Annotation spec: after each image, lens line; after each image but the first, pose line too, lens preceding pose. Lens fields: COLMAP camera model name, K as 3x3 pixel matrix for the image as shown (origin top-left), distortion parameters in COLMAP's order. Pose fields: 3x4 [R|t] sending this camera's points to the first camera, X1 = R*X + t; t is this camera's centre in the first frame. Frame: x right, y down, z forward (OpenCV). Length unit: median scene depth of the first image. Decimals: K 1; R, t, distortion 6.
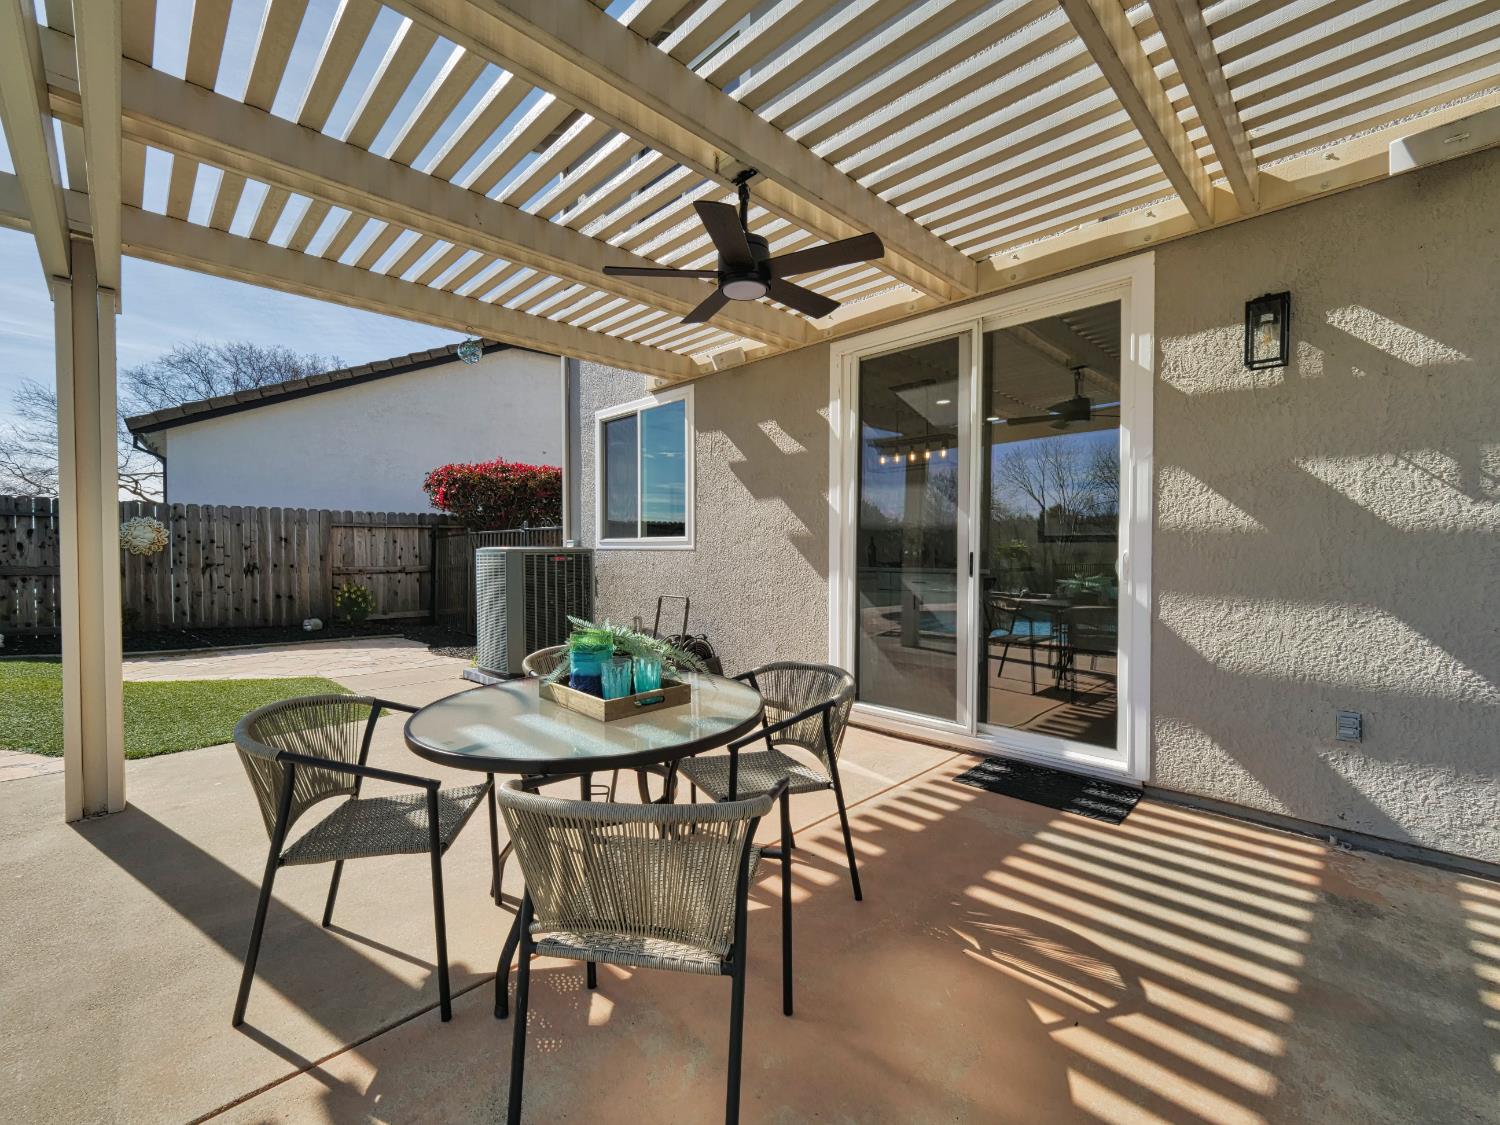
lens RADIAL K [[642.1, 0, 732.8], [0, 642.1, 559.9], [0, 0, 1]] dist [-0.001772, 0.001410]
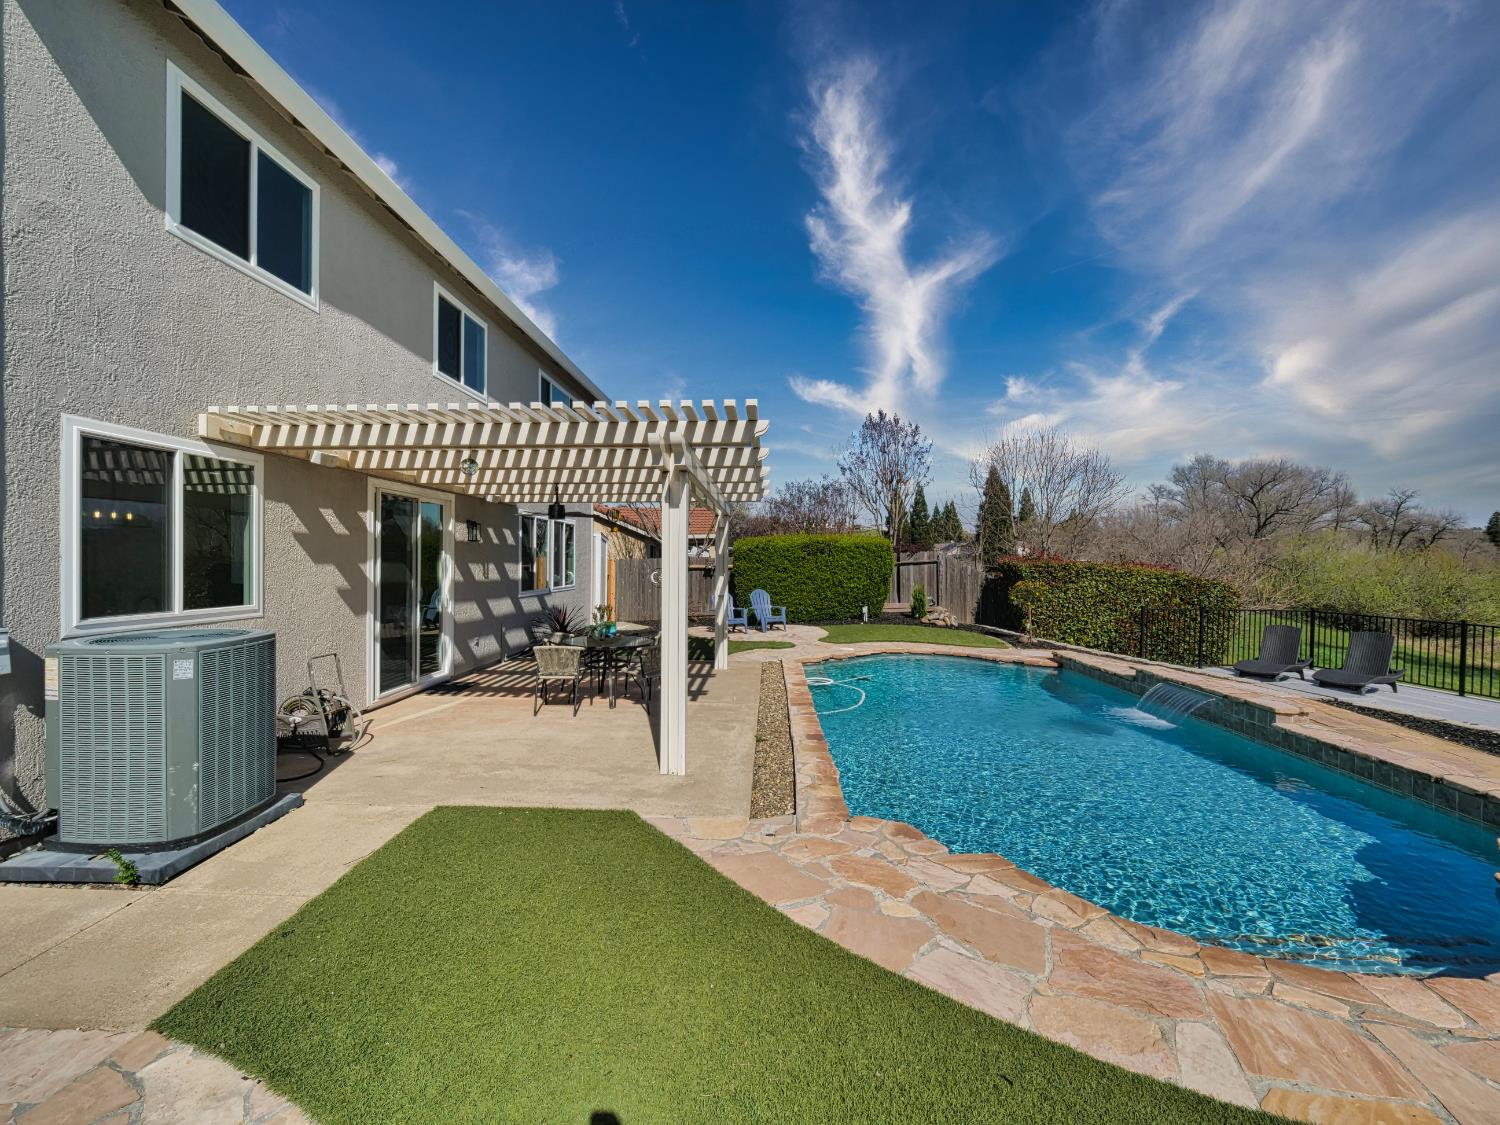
lens RADIAL K [[636.2, 0, 750.0], [0, 636.2, 562.5], [0, 0, 1]] dist [-0.000862, 0.000214]
pose [[-0.698034, -0.006521, 0.716034, -1.171388], [0.012904, 0.999682, 0.021684, -0.089263], [-0.715948, 0.024376, -0.697728, 0.975064]]
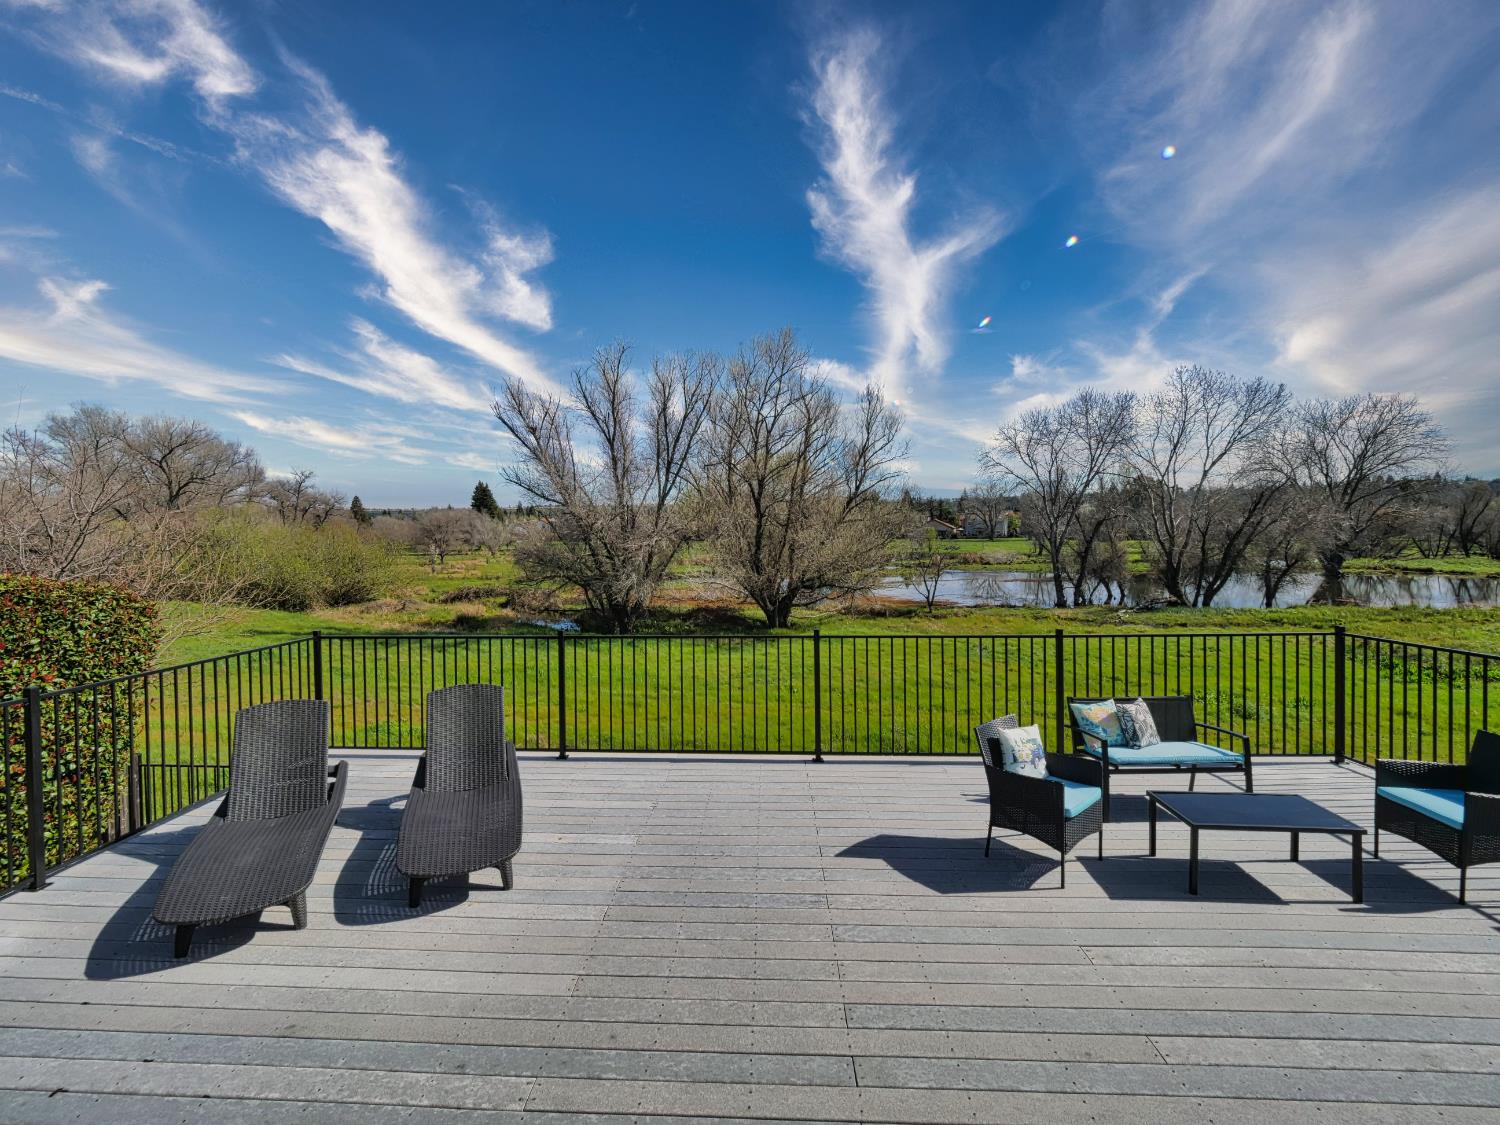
lens RADIAL K [[642.1, 0, 732.8], [0, 642.1, 559.9], [0, 0, 1]] dist [-0.001772, 0.001410]
pose [[-0.827422, 0.037924, -0.560298, -0.945725], [0.000407, 0.997757, 0.066933, -0.054846], [0.561580, 0.055154, -0.825582, -0.583389]]
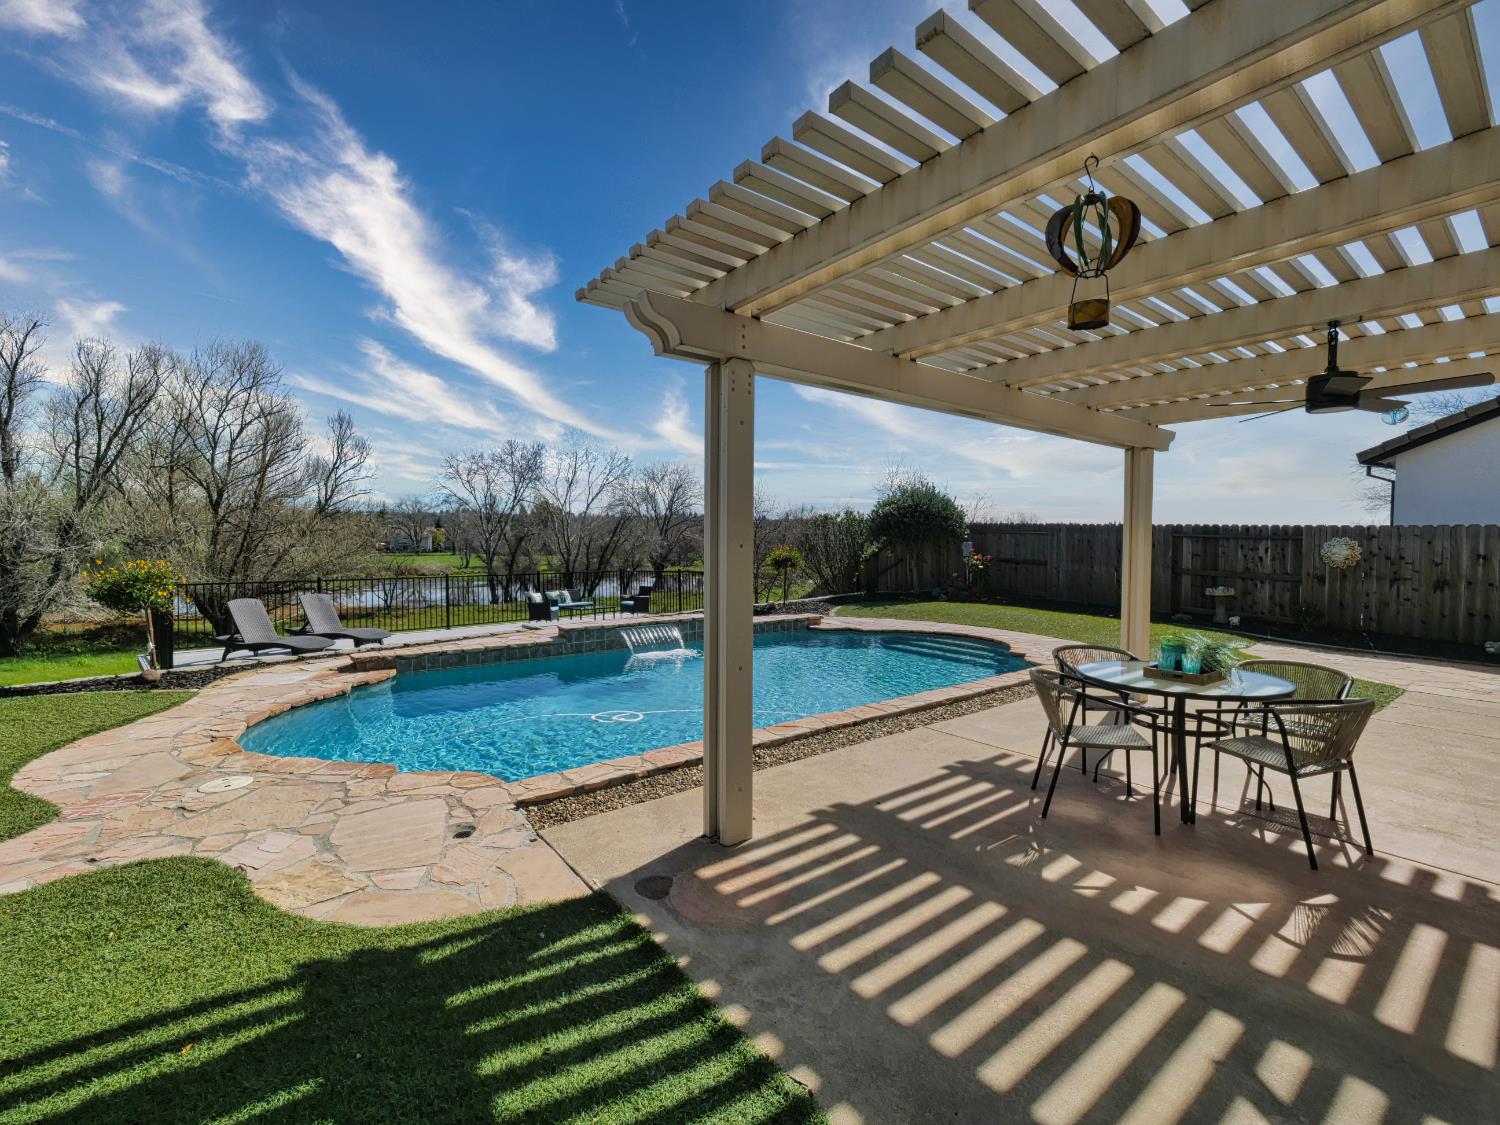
lens RADIAL K [[642.1, 0, 732.8], [0, 642.1, 559.9], [0, 0, 1]] dist [-0.001772, 0.001410]
pose [[-0.122321, 0.024528, -0.992187, 0.571809], [-0.029255, 0.999171, 0.028307, -0.030139], [0.992059, 0.032489, -0.121502, -0.012538]]
